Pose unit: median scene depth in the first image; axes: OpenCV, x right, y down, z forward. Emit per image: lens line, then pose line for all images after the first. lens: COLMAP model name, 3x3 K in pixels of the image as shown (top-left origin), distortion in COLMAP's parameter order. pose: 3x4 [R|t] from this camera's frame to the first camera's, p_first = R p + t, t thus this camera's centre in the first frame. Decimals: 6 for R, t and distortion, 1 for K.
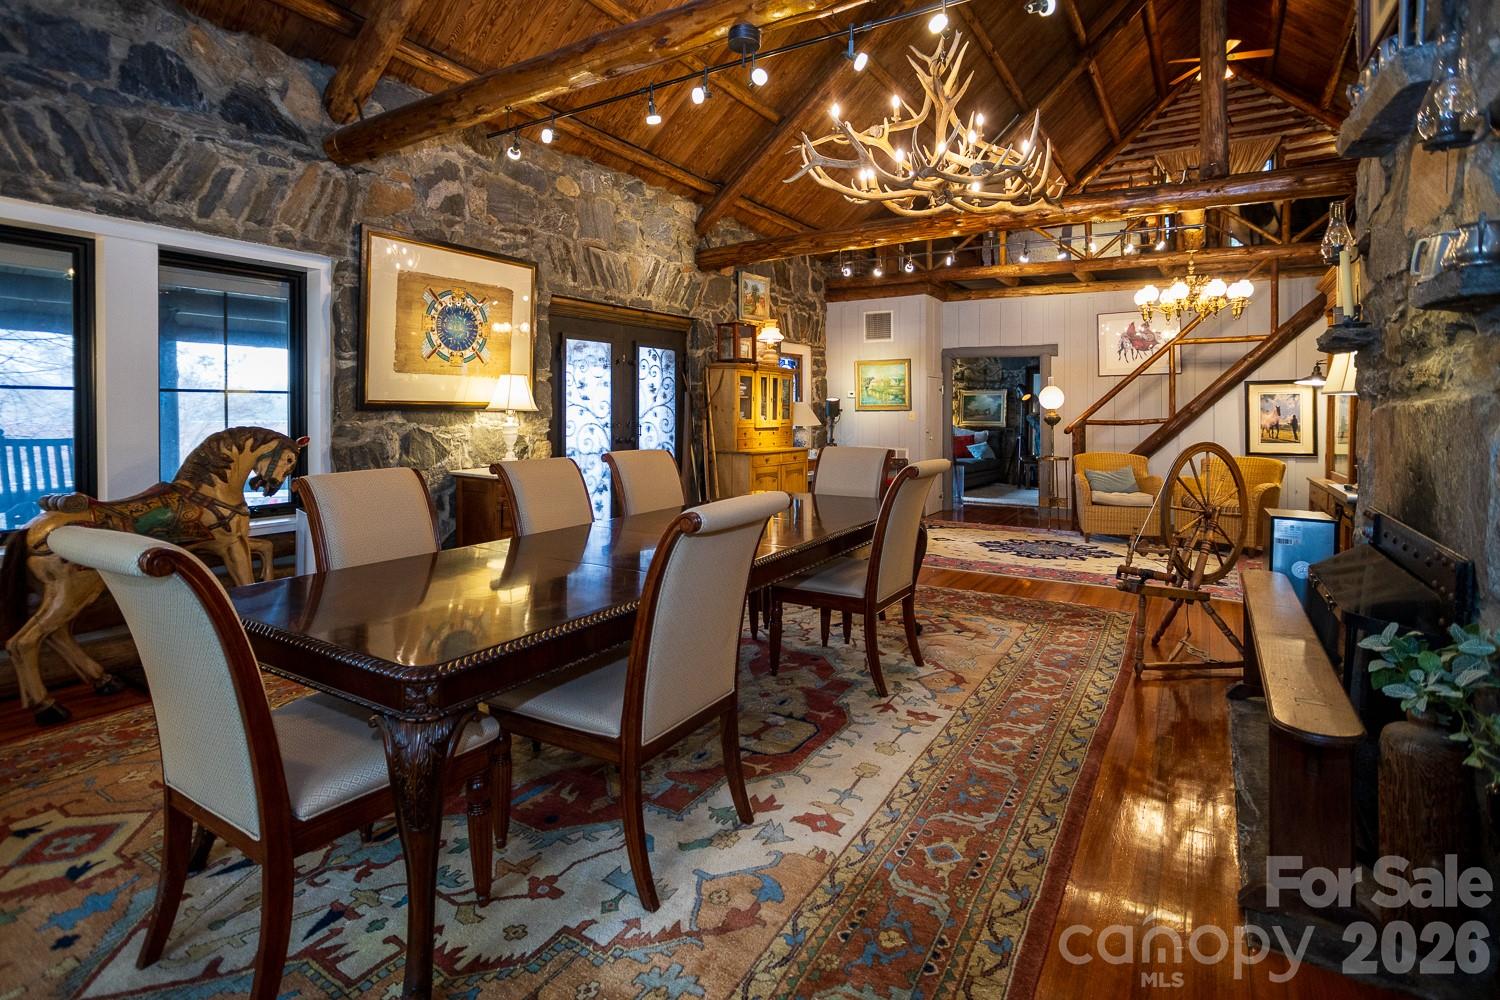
lens RADIAL K [[744.7, 0, 748.5], [0, 744.7, 408.2], [0, 0, 1]] dist [0.001272, 0.000469]
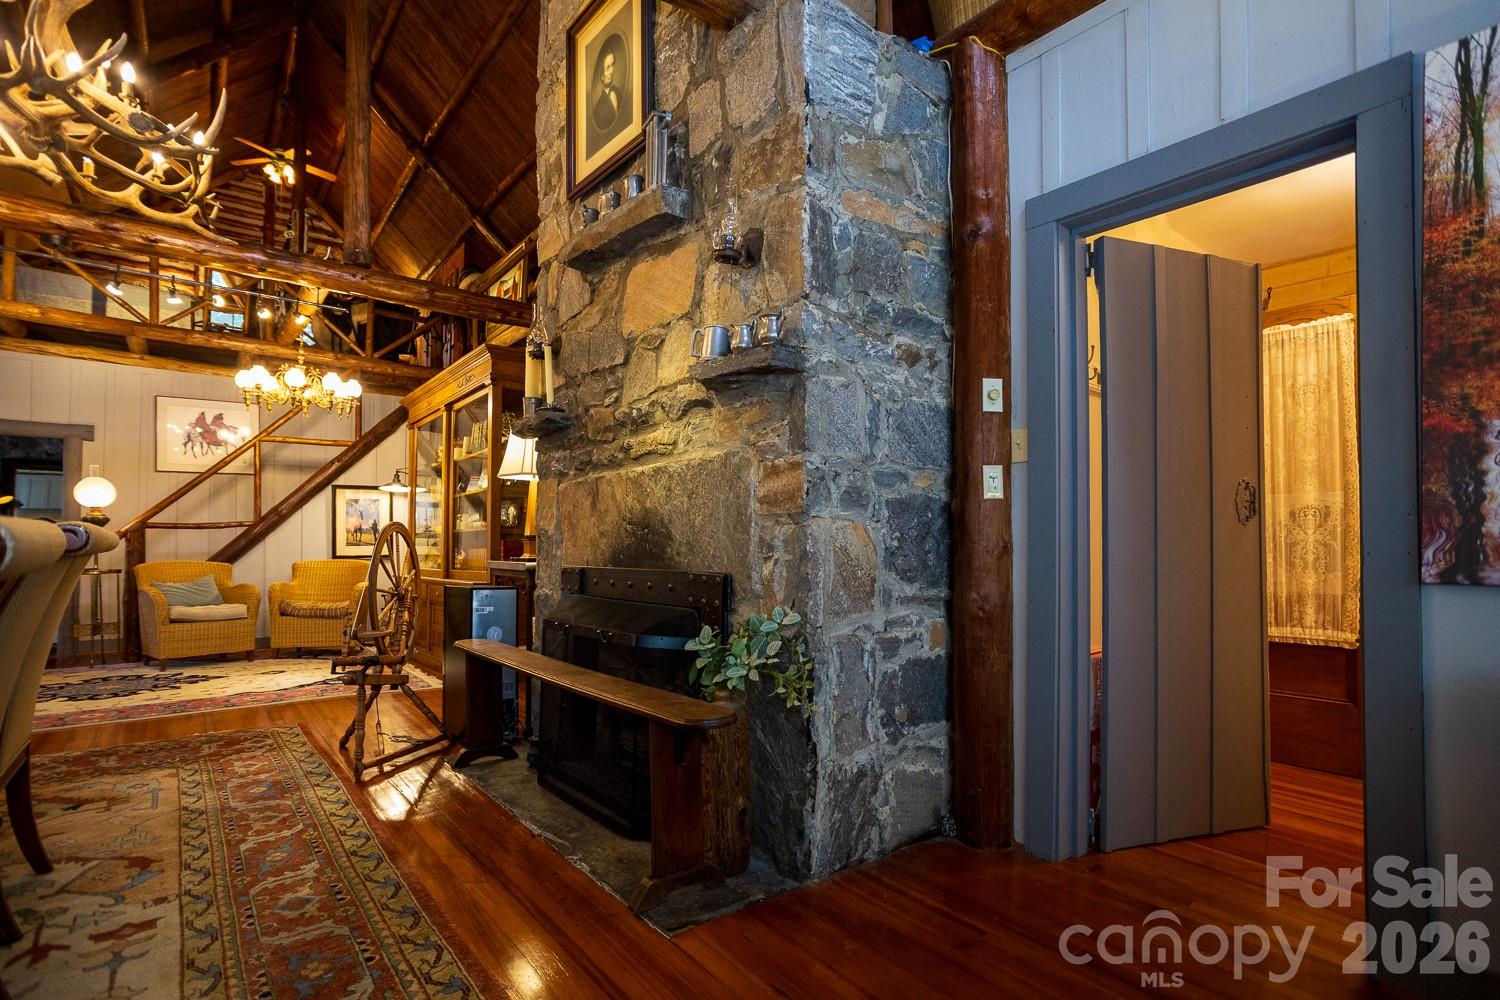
lens RADIAL K [[752.5, 0, 747.7], [0, 752.5, 516.6], [0, 0, 1]] dist [-0.029815, 0.026910]
pose [[0.363331, 0.027956, 0.931241, -0.066787], [-0.002604, 0.999576, -0.028992, 0.034545], [-0.931657, 0.008109, 0.363250, 0.115978]]
